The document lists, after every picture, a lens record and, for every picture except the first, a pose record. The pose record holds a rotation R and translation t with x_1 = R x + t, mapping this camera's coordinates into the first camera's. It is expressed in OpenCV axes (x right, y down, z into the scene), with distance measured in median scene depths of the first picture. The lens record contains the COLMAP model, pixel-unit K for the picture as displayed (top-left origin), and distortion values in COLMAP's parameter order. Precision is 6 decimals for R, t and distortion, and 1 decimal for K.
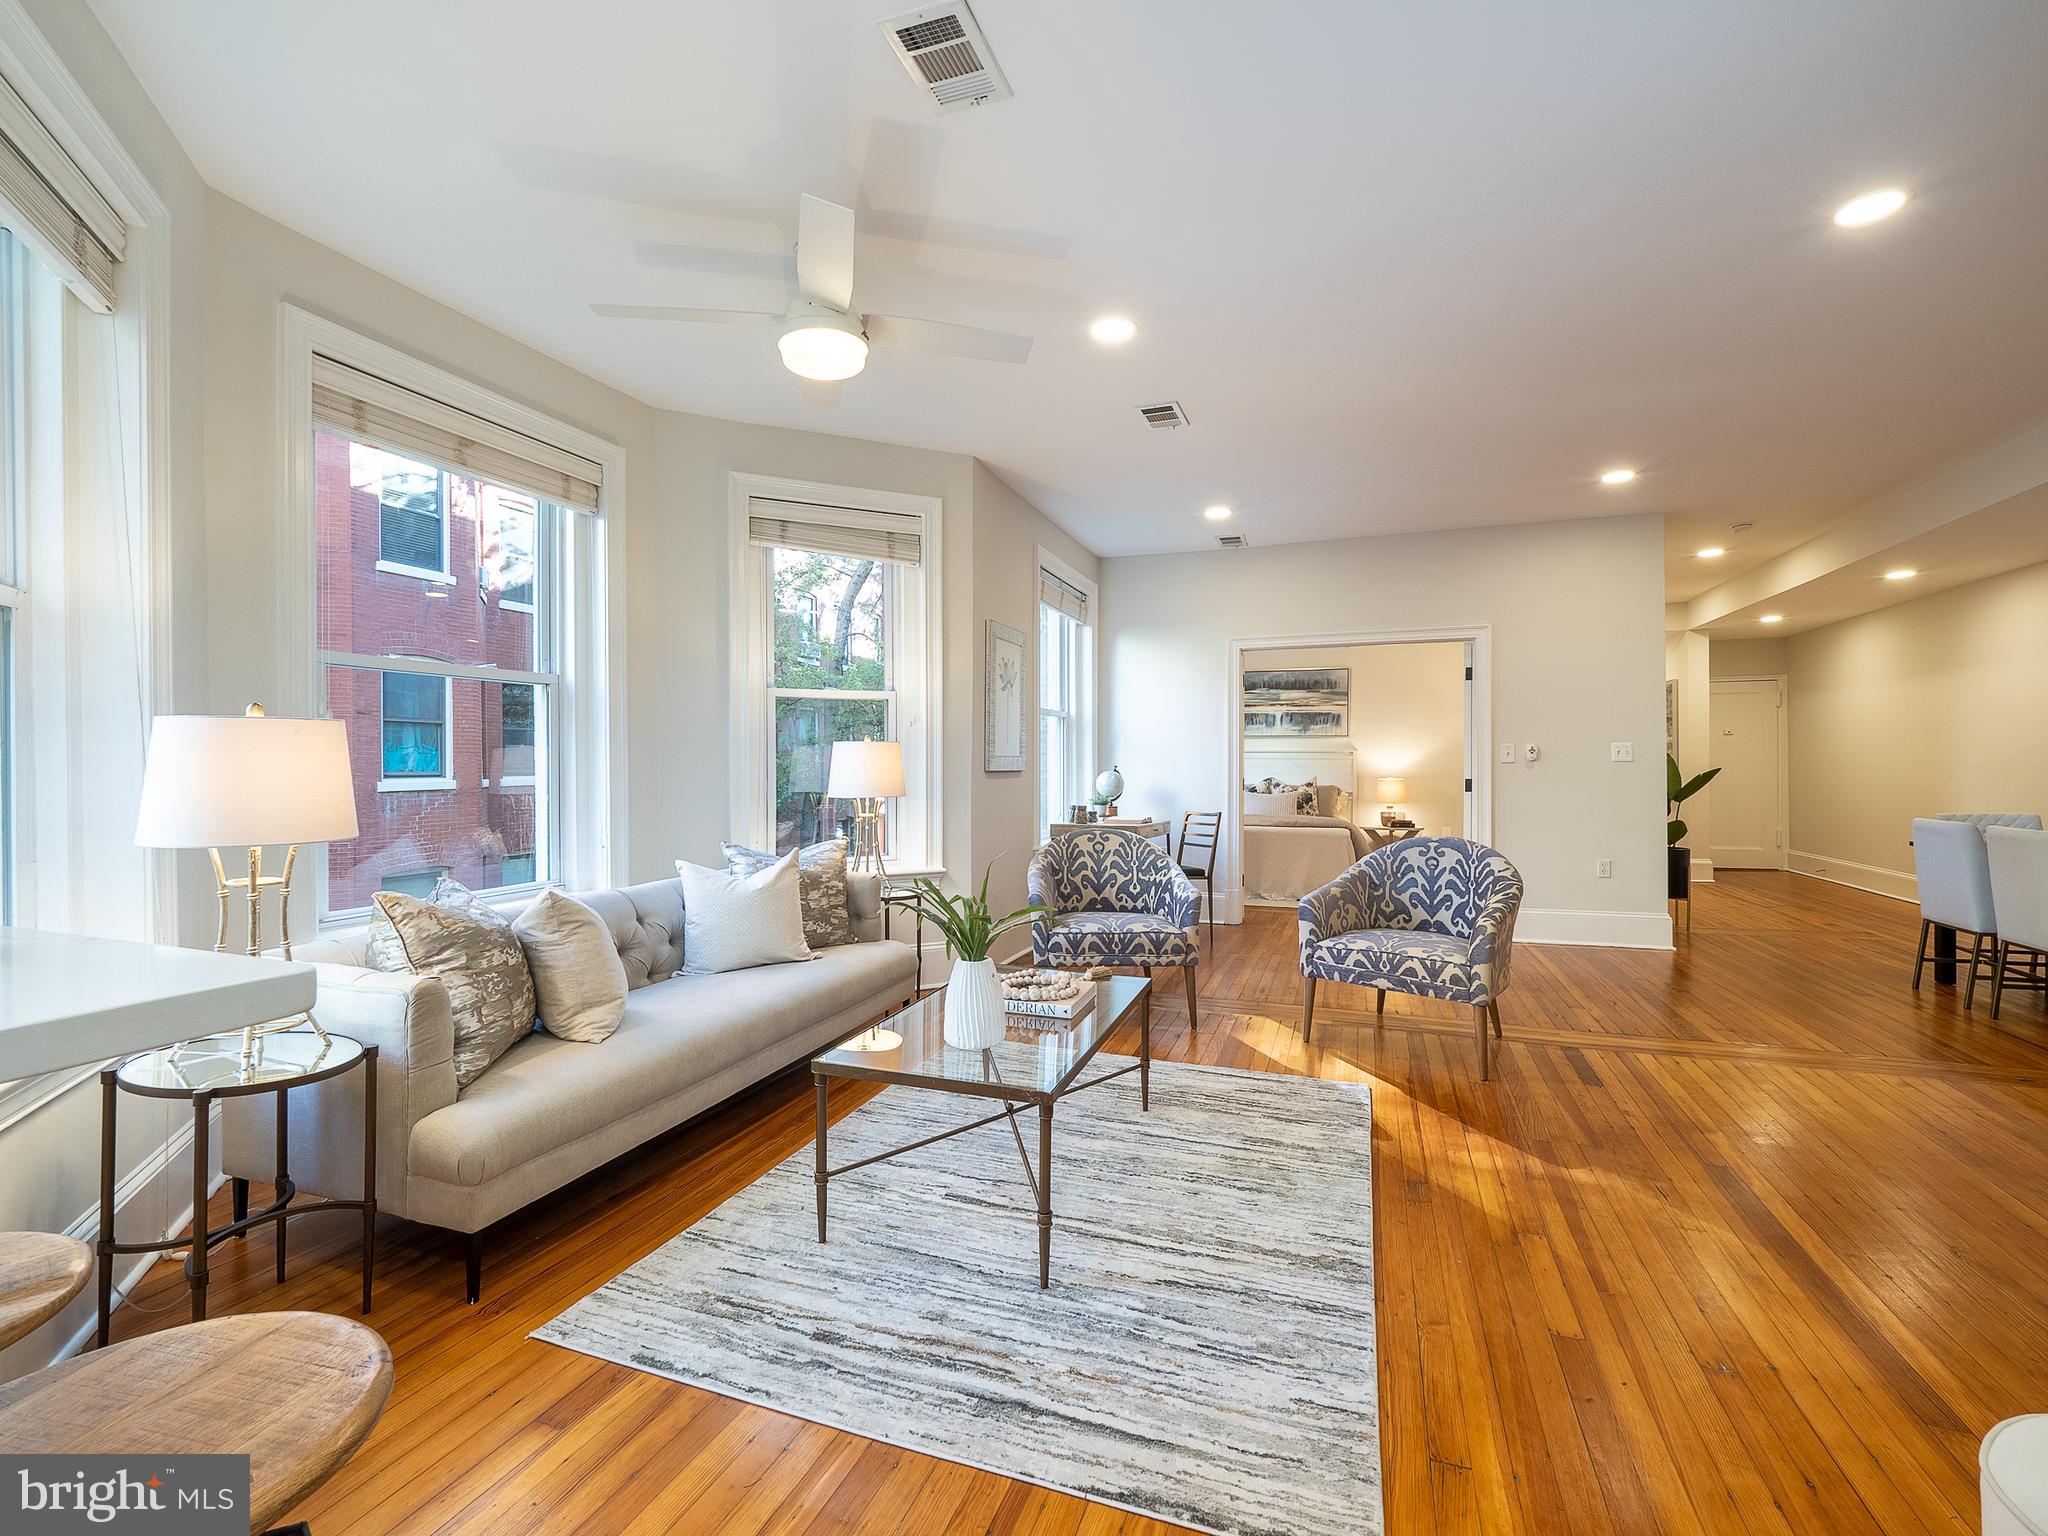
lens RADIAL K [[879.8, 0, 1024.0], [0, 879.8, 768.0], [0, 0, 1]] dist [-0.002725, -0.000298]
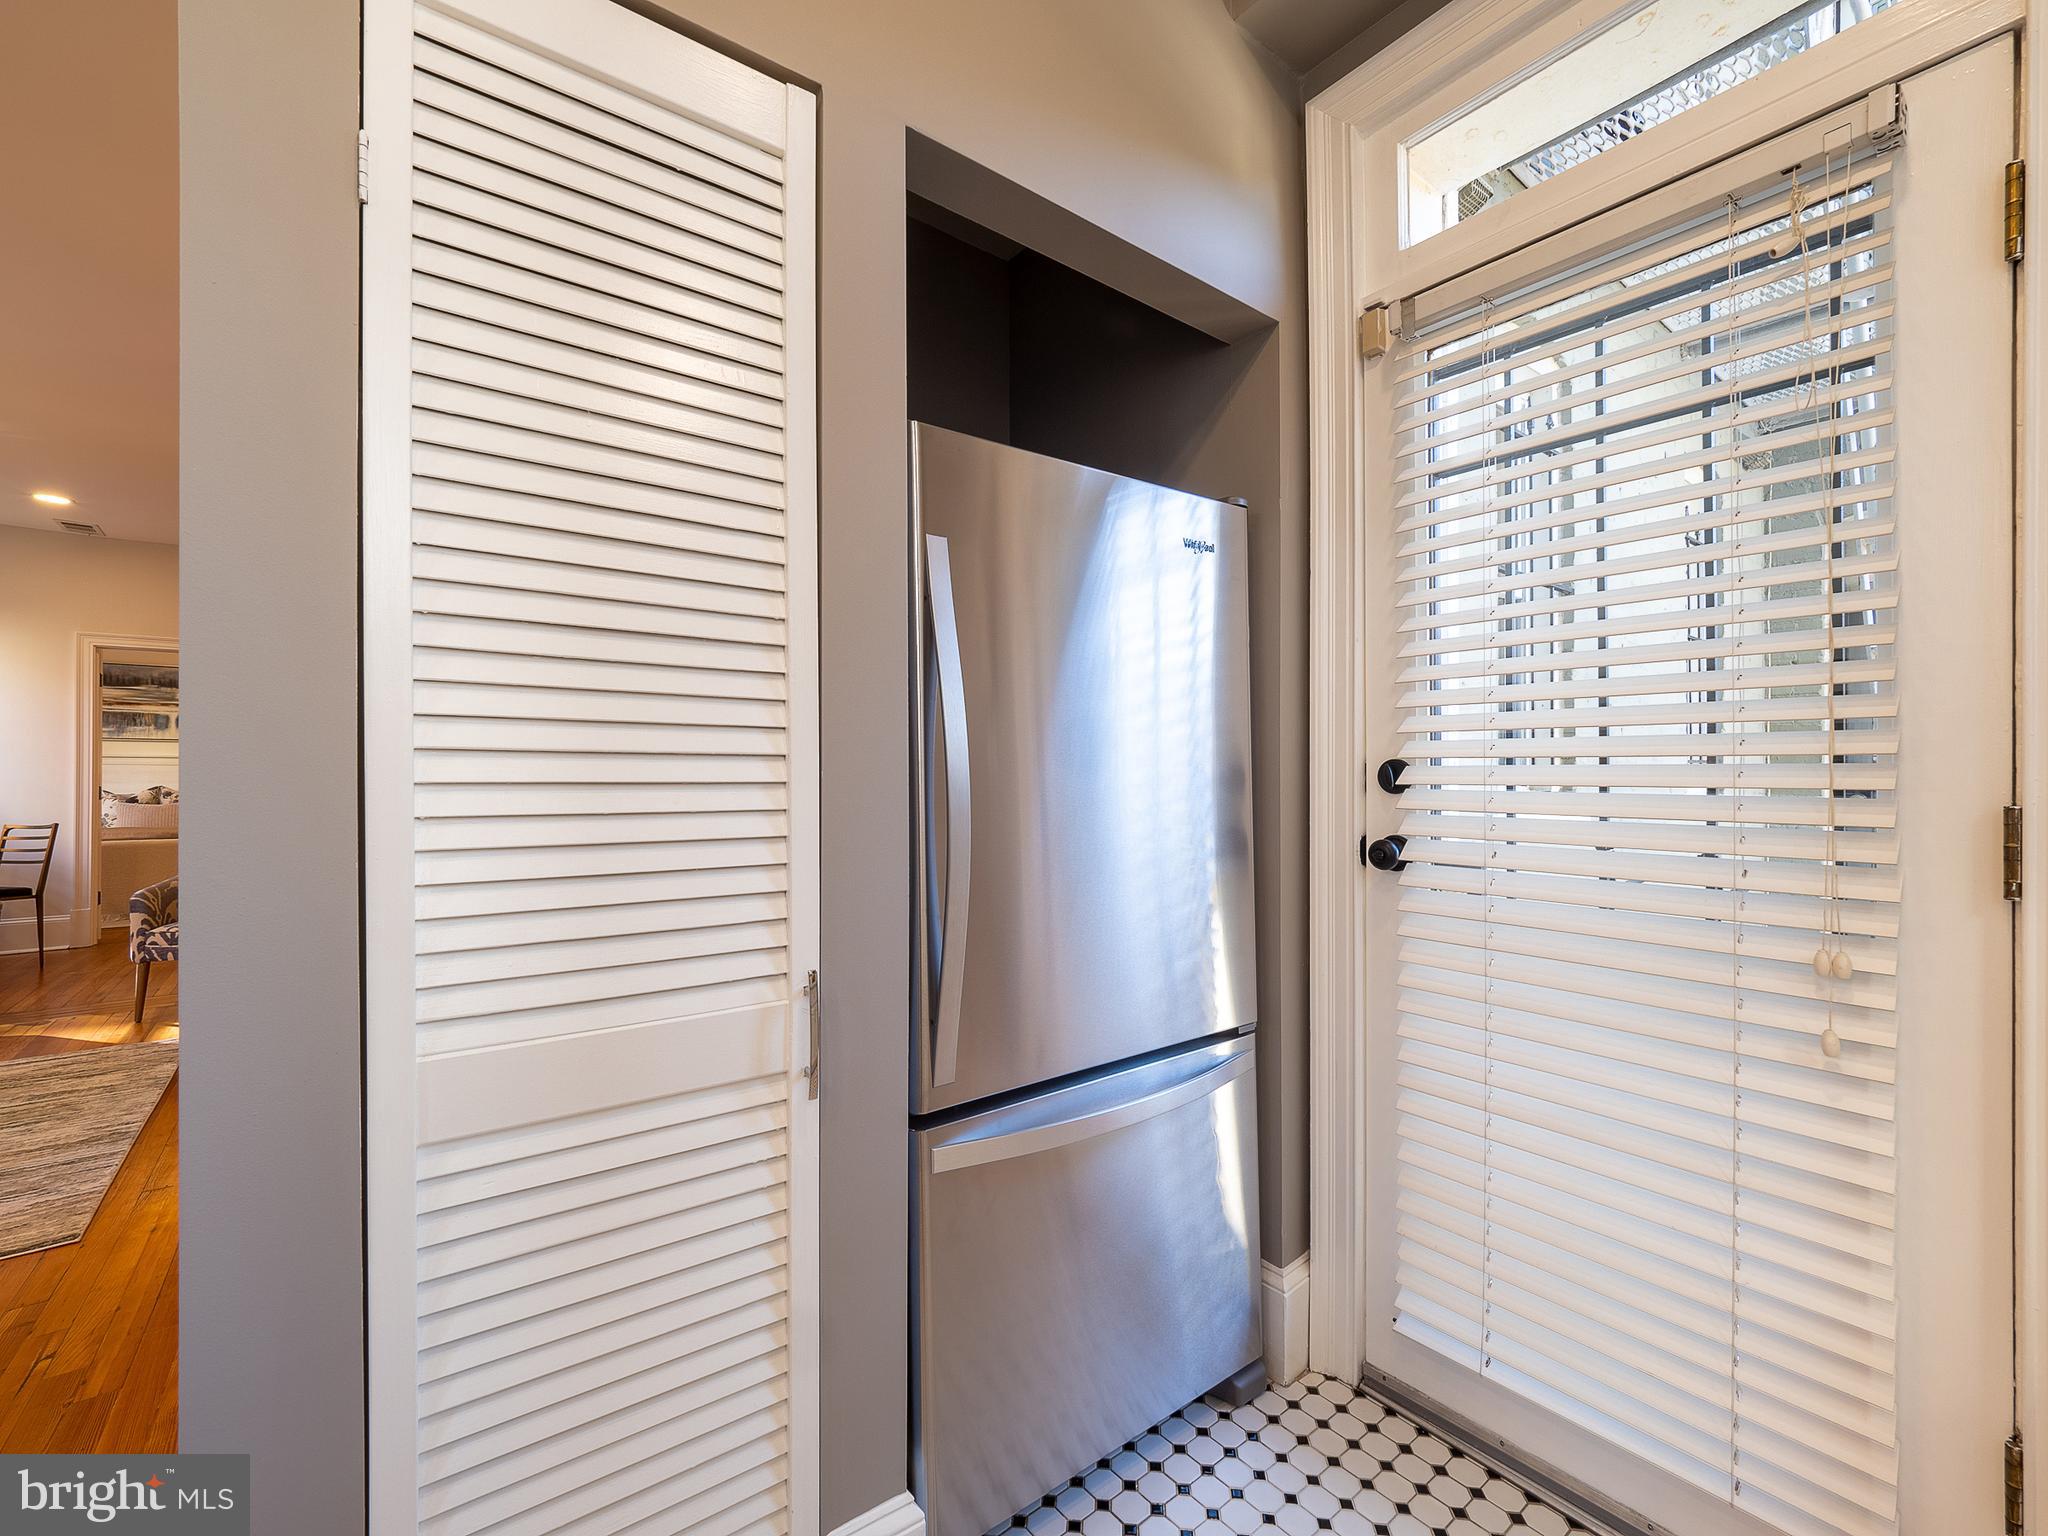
lens RADIAL K [[879.8, 0, 1024.0], [0, 879.8, 768.0], [0, 0, 1]] dist [-0.002725, -0.000298]
pose [[0.531950, 0.003133, 0.846770, -0.023335], [0.002246, 0.999984, -0.005111, -0.001564], [-0.846773, 0.004621, 0.531934, -0.540483]]
